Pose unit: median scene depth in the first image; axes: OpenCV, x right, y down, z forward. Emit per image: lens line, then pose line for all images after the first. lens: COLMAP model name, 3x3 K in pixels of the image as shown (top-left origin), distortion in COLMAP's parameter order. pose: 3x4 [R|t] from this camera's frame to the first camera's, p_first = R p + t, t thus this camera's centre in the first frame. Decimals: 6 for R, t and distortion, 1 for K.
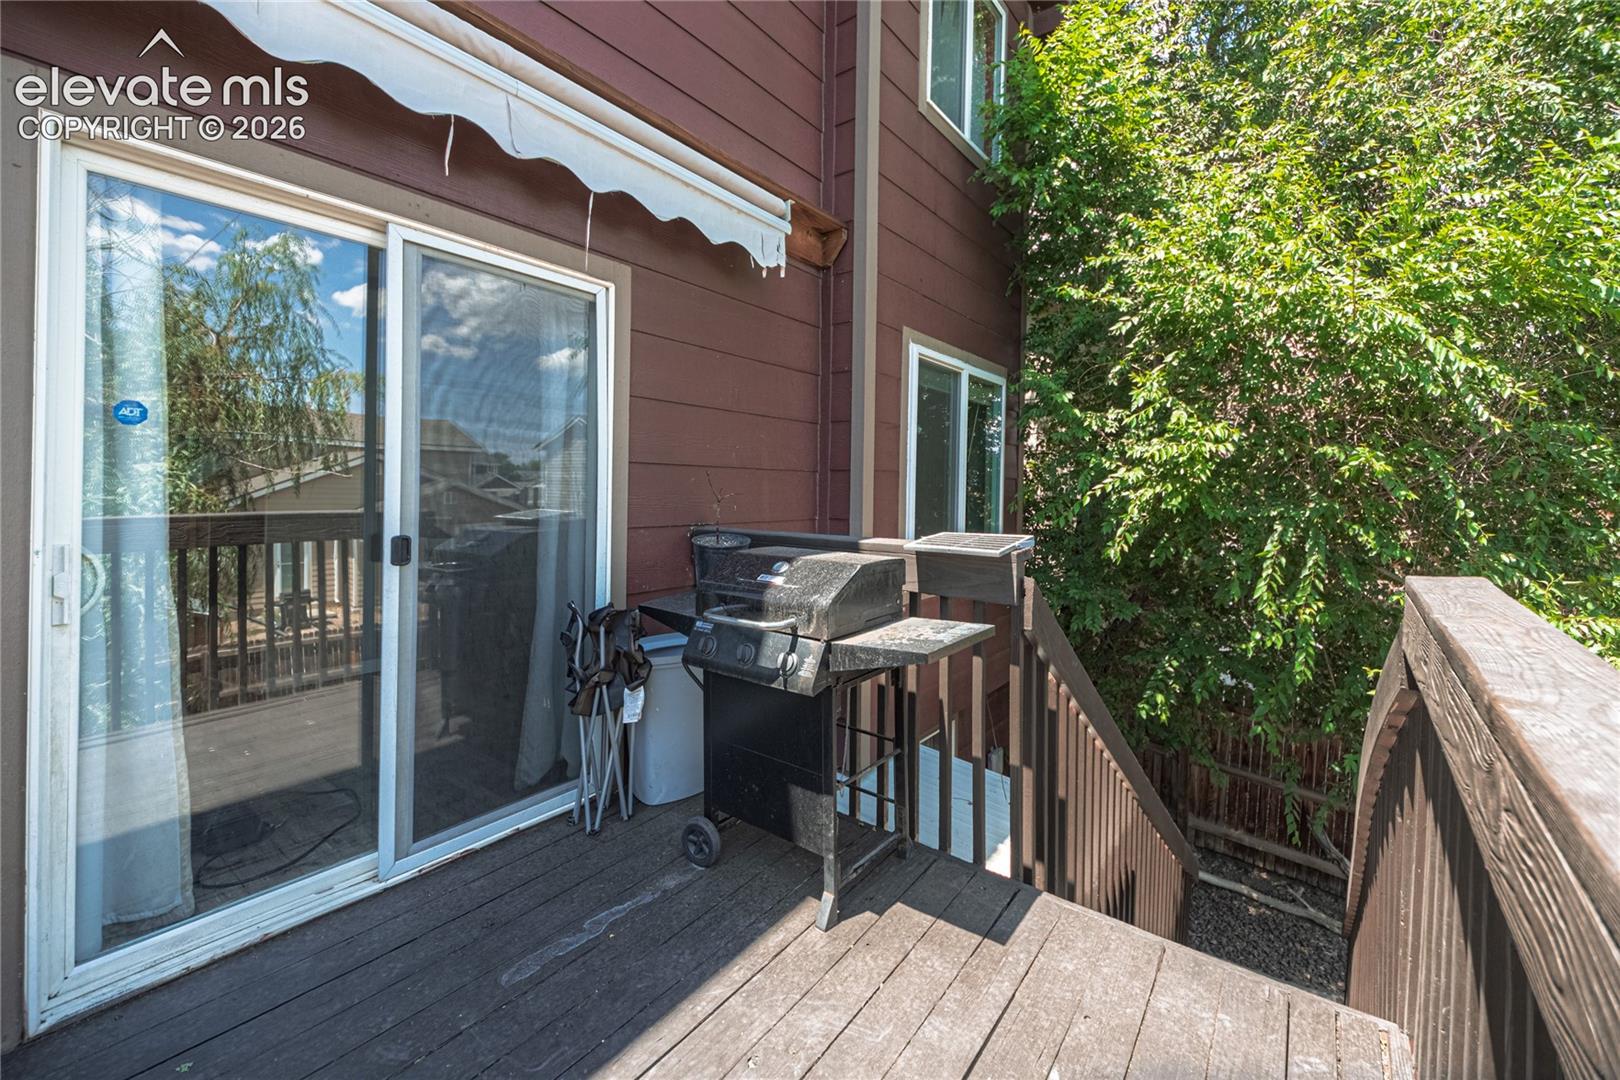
lens RADIAL K [[657.9, 0, 807.5], [0, 657.9, 485.3], [0, 0, 1]] dist [0.000216, 0.000019]
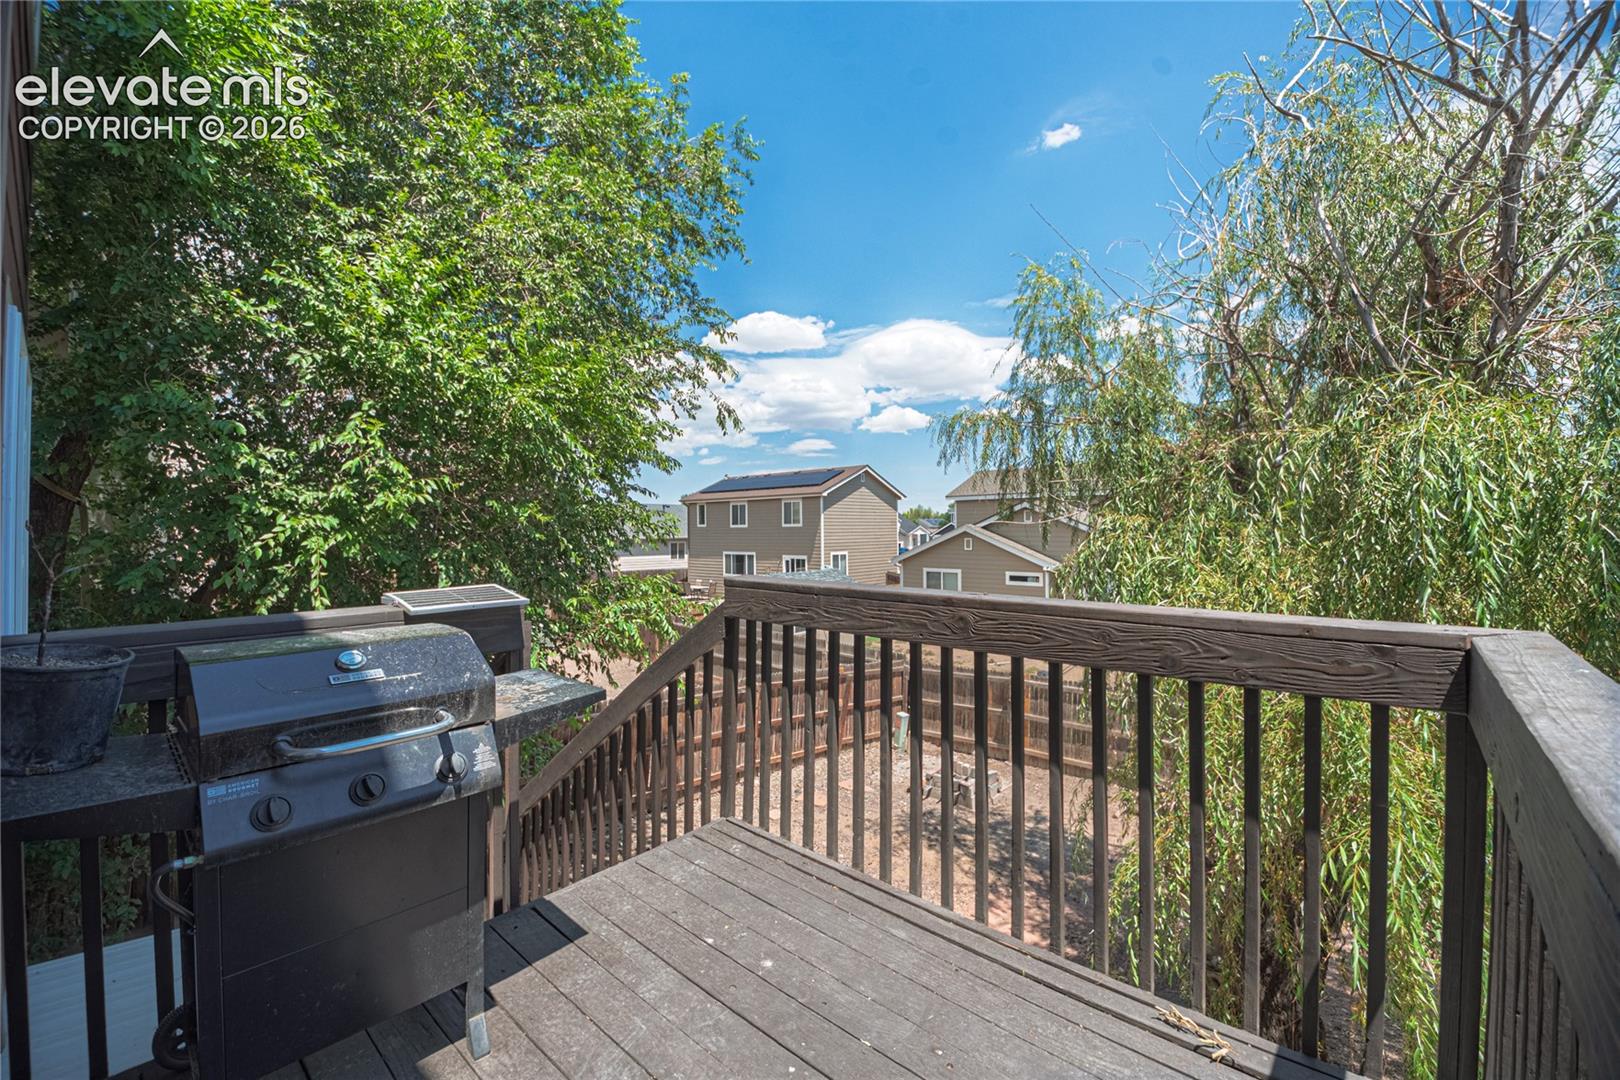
lens RADIAL K [[654.2, 0, 810.0], [0, 654.2, 540.0], [0, 0, 1]] dist [-0.000193, -0.000017]
pose [[0.080062, -0.016989, 0.996645, -0.723293], [0.002055, 0.999855, 0.016878, -0.009309], [-0.996788, 0.000697, 0.080085, 0.466293]]
